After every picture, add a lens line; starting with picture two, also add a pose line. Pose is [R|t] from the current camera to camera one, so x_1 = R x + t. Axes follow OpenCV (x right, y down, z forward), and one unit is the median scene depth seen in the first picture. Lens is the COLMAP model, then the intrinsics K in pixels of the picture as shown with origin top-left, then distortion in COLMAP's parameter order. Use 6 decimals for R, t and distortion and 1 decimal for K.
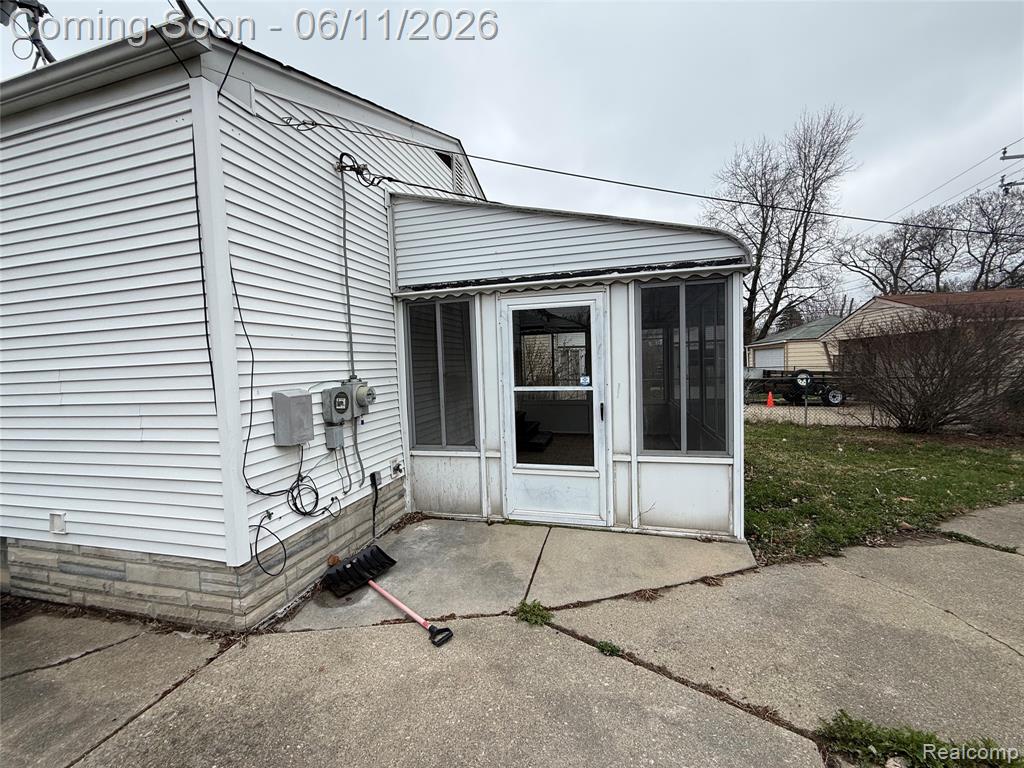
lens RADIAL K [[405.3, 0, 509.1], [0, 405.3, 383.8], [0, 0, 1]] dist [0.001199, -0.000074]
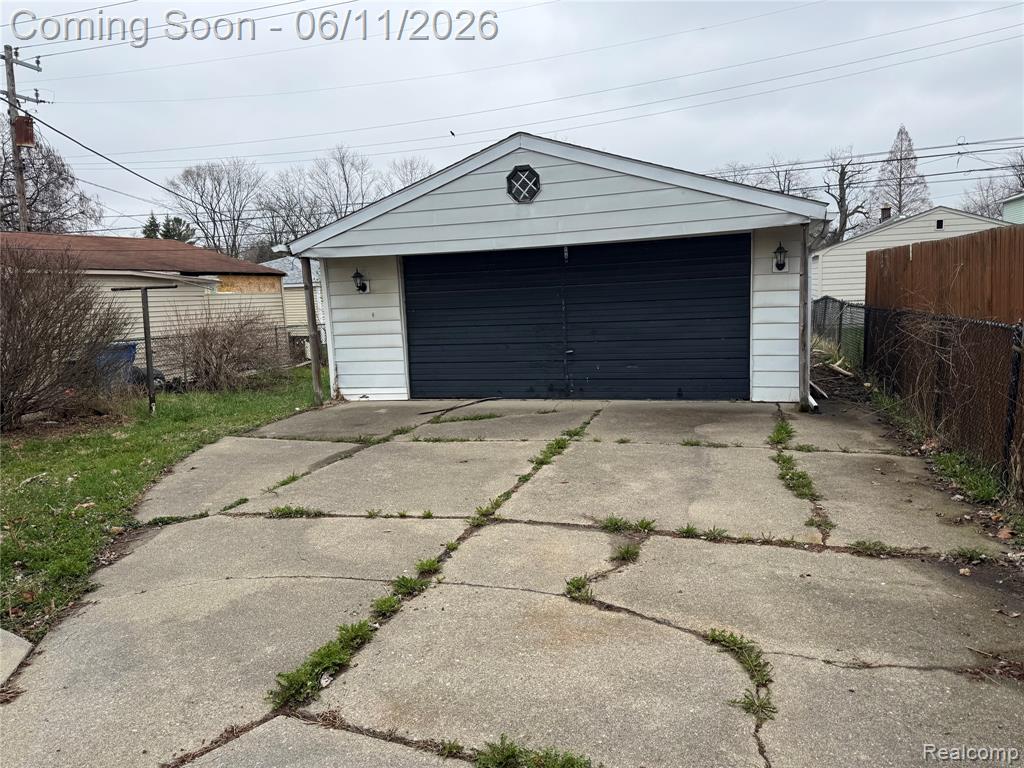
lens RADIAL K [[710.9, 0, 512.0], [0, 710.9, 384.0], [0, 0, 1]] dist [0.074124, -0.096740]
pose [[0.054252, -0.101507, 0.993354, -0.388536], [0.089128, 0.991341, 0.096434, 0.003011], [-0.994542, 0.083304, 0.062830, 0.142888]]
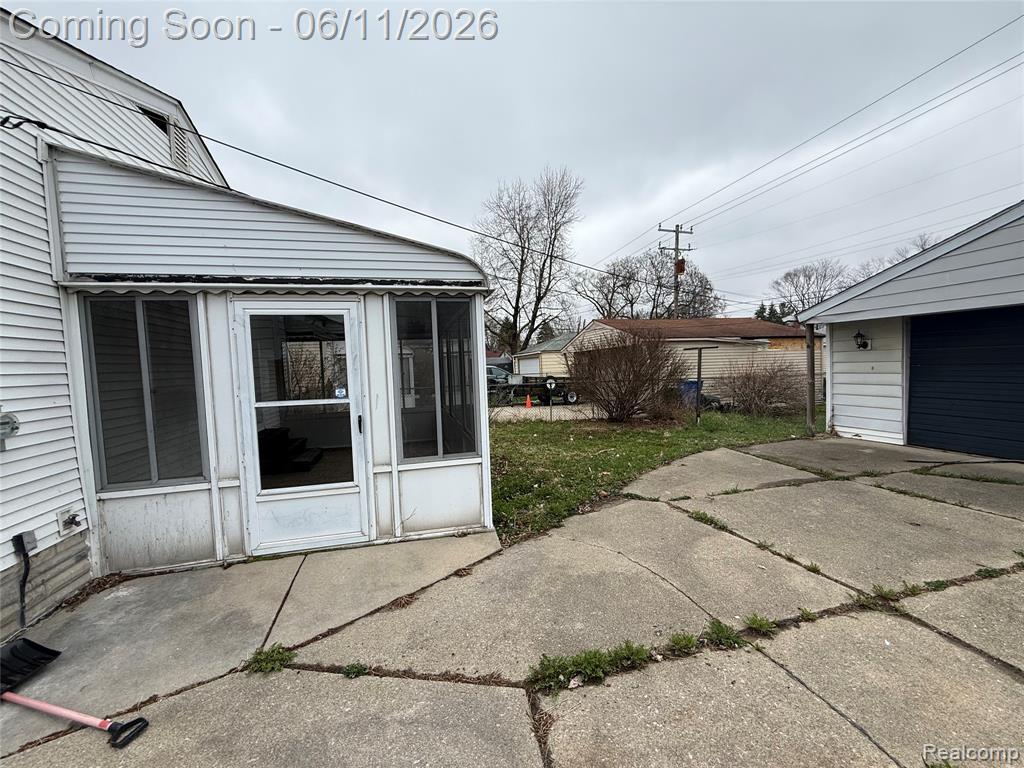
lens RADIAL K [[405.9, 0, 504.5], [0, 405.9, 385.0], [0, 0, 1]] dist [0.001671, -0.000112]
pose [[0.876680, -0.023460, 0.480502, 0.068592], [0.031425, 0.999470, -0.008538, -0.006277], [-0.480047, 0.022585, 0.876952, -0.025276]]
